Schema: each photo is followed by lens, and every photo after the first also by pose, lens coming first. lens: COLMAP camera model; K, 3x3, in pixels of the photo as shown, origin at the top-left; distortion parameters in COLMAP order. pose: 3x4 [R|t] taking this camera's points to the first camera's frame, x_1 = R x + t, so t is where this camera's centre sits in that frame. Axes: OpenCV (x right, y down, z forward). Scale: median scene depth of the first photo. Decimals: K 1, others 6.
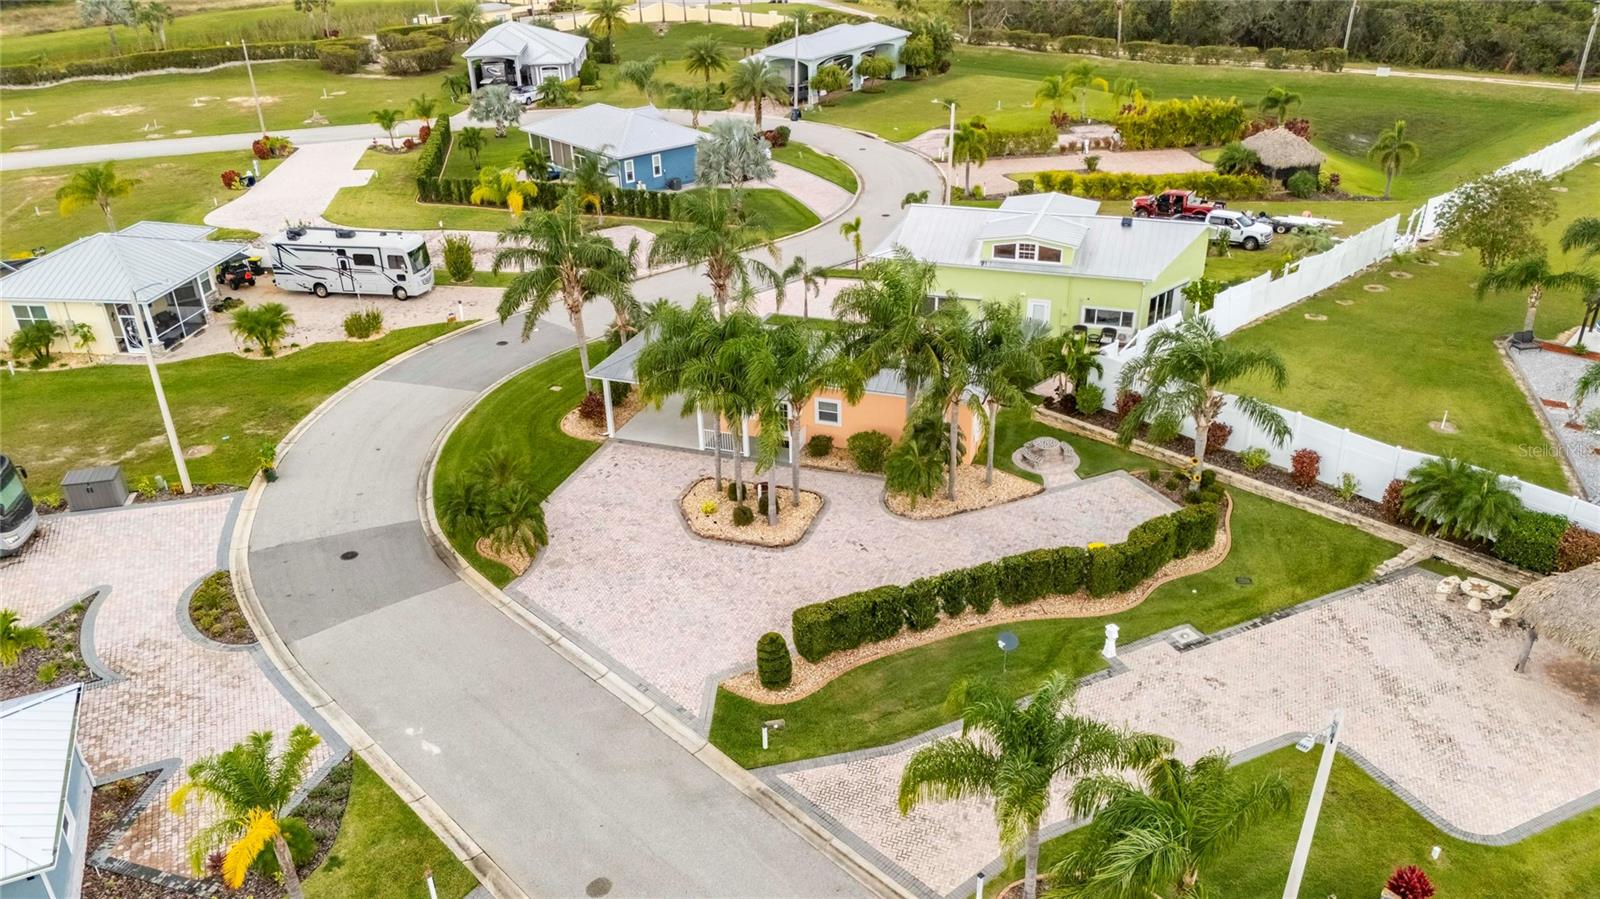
lens RADIAL K [[1174.9, 0, 806.4], [0, 1174.9, 443.1], [0, 0, 1]] dist [0.059763, -0.052597]
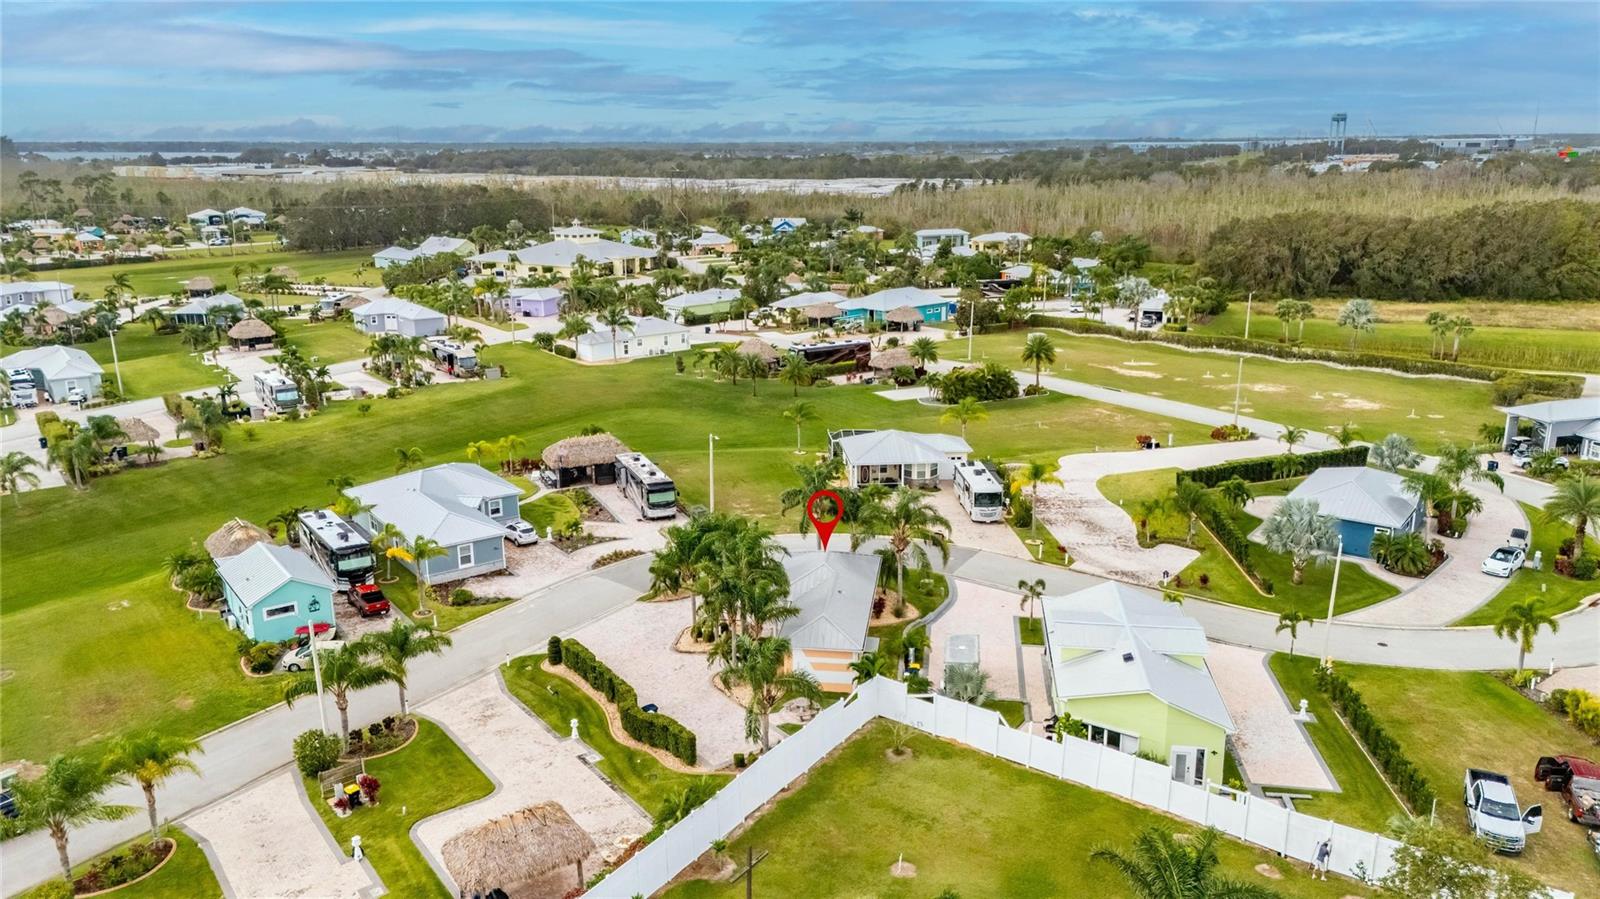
lens RADIAL K [[1174.9, 0, 802.1], [0, 1174.9, 440.8], [0, 0, 1]] dist [0.059763, -0.052597]
pose [[0.206587, 0.256874, -0.944107, 1.580863], [-0.439133, 0.886620, 0.145143, -0.523084], [0.874348, 0.384604, 0.295966, 0.500038]]
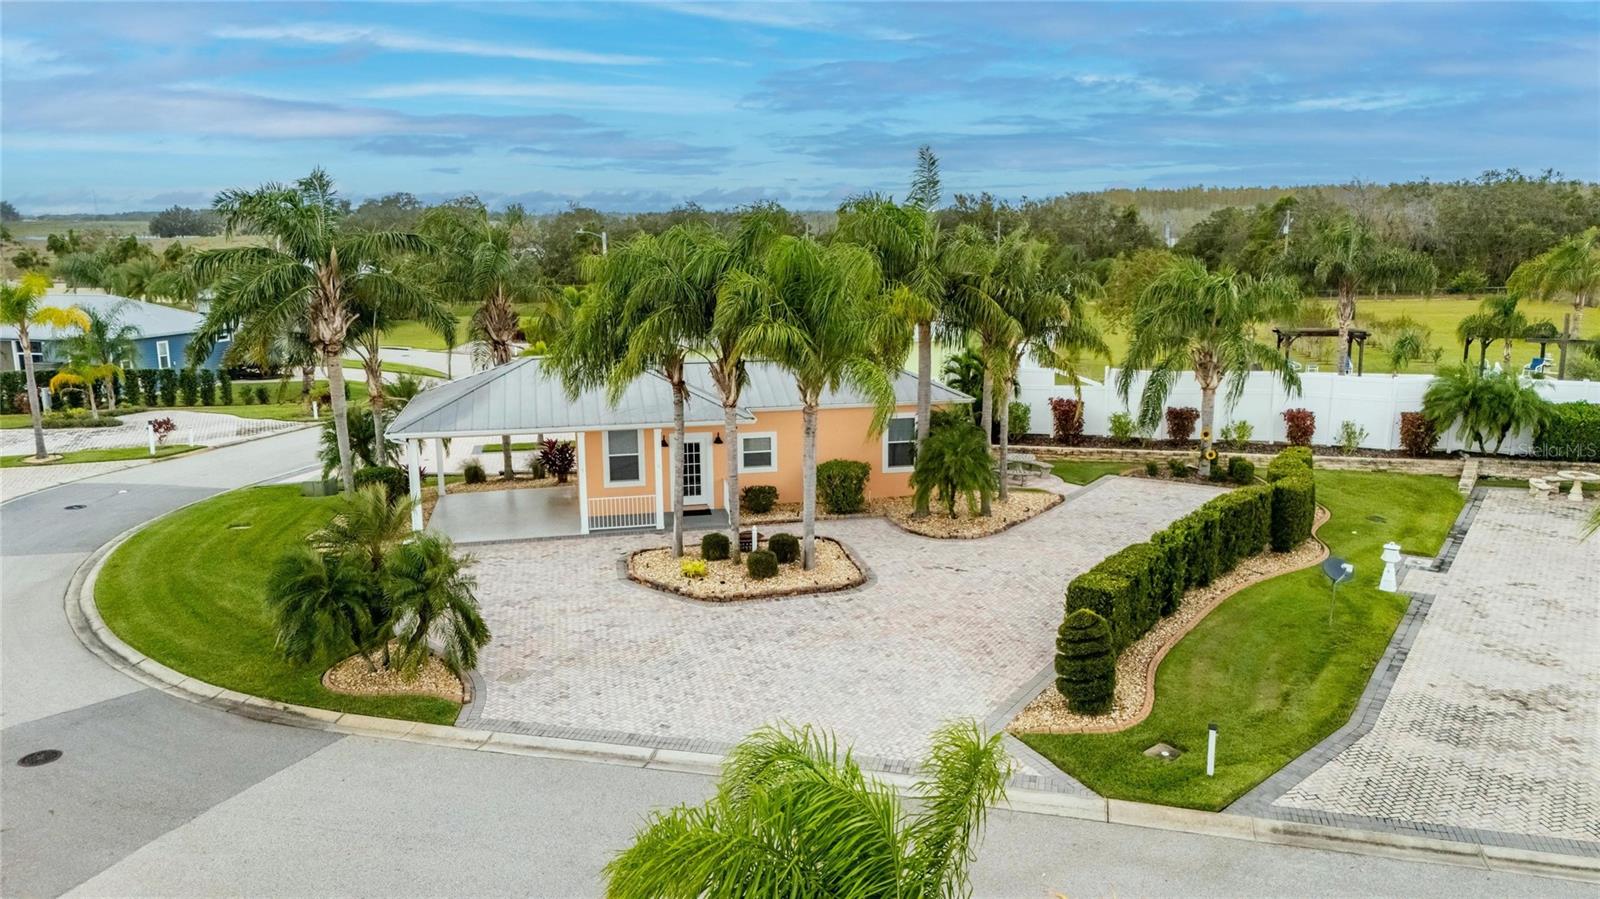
lens RADIAL K [[1174.9, 0, 804.3], [0, 1174.9, 449.0], [0, 0, 1]] dist [0.059763, -0.052597]
pose [[0.853117, -0.084342, 0.514858, -0.356734], [0.224599, 0.950092, -0.216520, 0.145385], [-0.470900, 0.300354, 0.829482, 0.442650]]
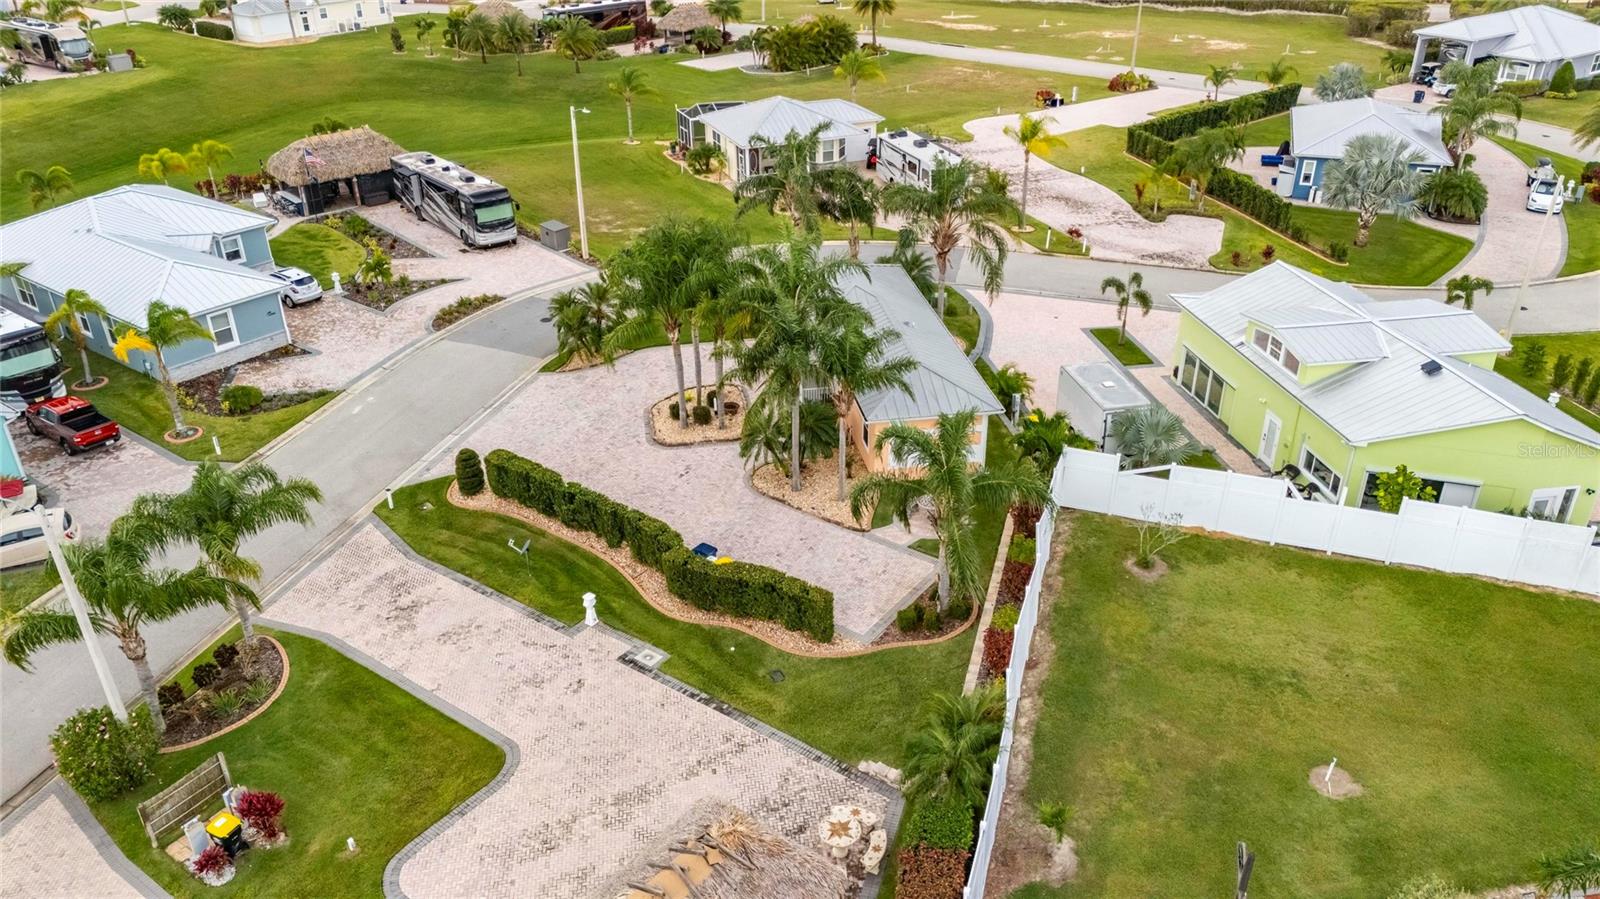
lens RADIAL K [[1174.9, 0, 805.8], [0, 1174.9, 453.2], [0, 0, 1]] dist [0.059763, -0.052597]
pose [[0.488968, 0.430274, -0.758798, 0.882034], [-0.397612, 0.884195, 0.245160, -0.229050], [0.776411, 0.181832, 0.603426, 0.418653]]
